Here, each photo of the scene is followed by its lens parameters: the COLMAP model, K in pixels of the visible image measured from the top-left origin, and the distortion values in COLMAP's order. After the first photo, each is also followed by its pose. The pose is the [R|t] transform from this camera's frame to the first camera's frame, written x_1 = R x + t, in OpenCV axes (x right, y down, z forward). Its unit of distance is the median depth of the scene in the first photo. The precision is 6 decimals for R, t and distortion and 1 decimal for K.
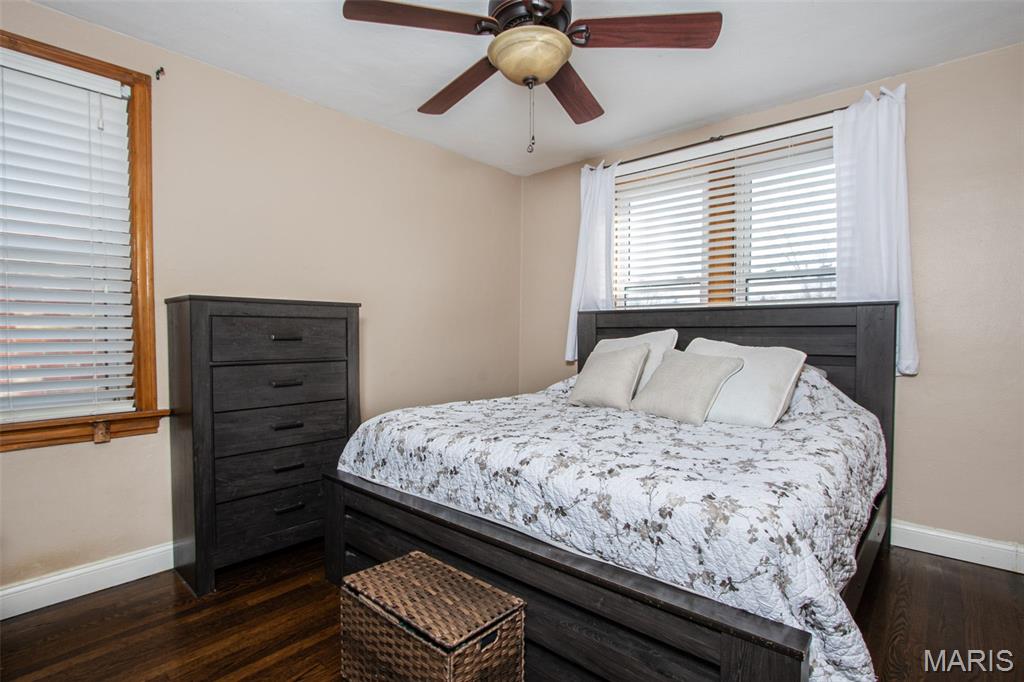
lens RADIAL K [[499.5, 0, 495.7], [0, 499.5, 343.6], [0, 0, 1]] dist [-0.033634, 0.000845]
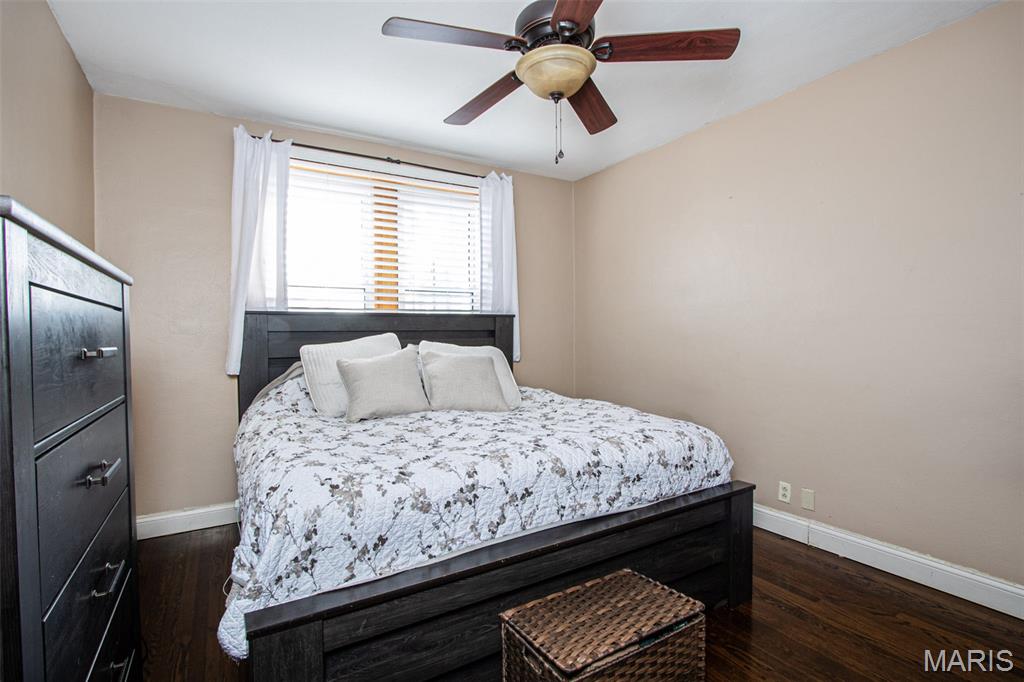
lens RADIAL K [[479.6, 0, 503.1], [0, 479.6, 348.7], [0, 0, 1]] dist [-0.018368, 0.000816]
pose [[0.286524, -0.036589, 0.957374, -0.811558], [0.027555, 0.999172, 0.029940, -0.026615], [-0.957677, 0.017802, 0.287295, 0.710047]]
